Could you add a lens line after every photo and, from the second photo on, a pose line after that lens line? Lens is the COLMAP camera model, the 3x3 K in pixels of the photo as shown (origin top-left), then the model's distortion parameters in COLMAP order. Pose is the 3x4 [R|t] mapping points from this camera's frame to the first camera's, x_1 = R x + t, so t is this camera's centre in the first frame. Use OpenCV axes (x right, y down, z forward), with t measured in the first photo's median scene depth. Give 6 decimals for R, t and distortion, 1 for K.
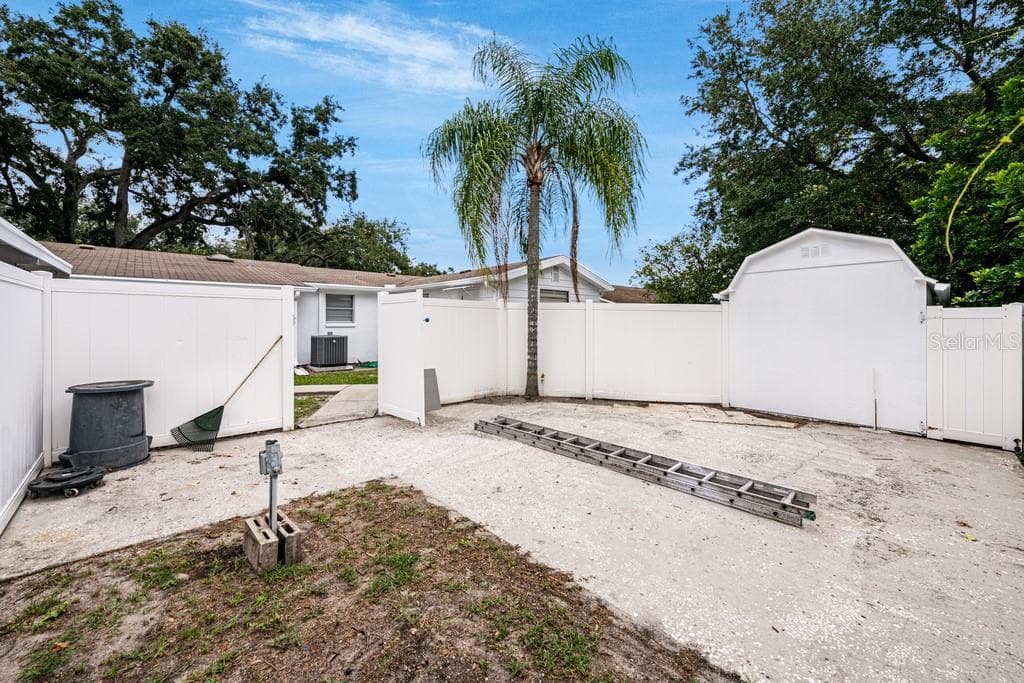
lens RADIAL K [[407.4, 0, 512.0], [0, 407.4, 341.5], [0, 0, 1]] dist [0.000341, -0.000152]
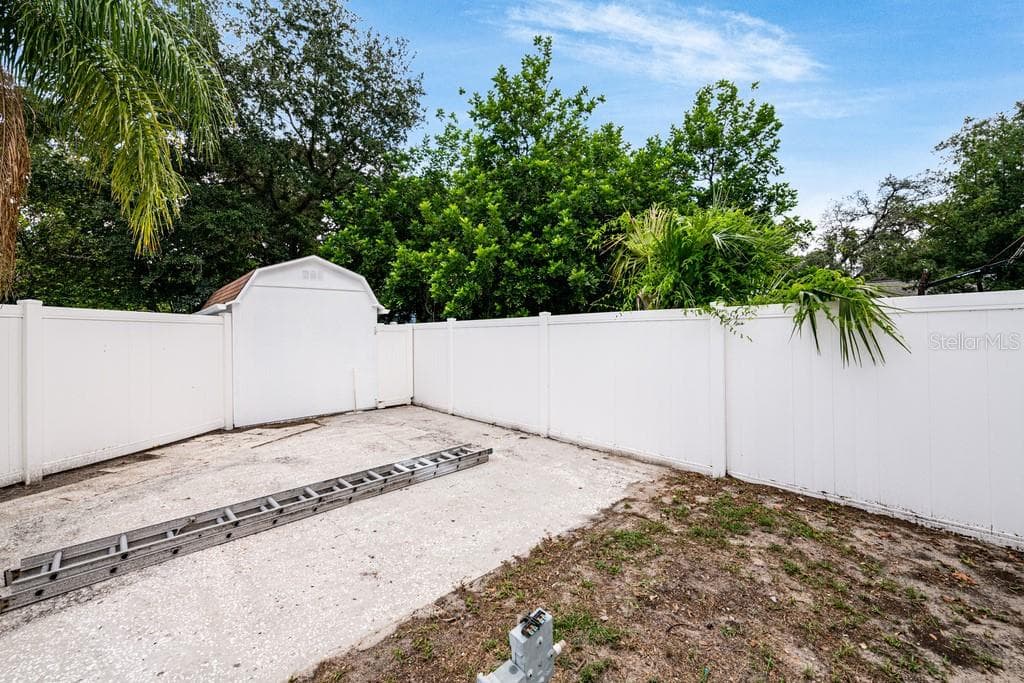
lens RADIAL K [[410.1, 0, 514.1], [0, 410.1, 321.4], [0, 0, 1]] dist [0.022338, 0.000107]
pose [[-0.018341, 0.015584, 0.999710, -0.546879], [0.050014, 0.998641, -0.014650, -0.044438], [-0.998580, 0.049731, -0.019095, 0.510898]]
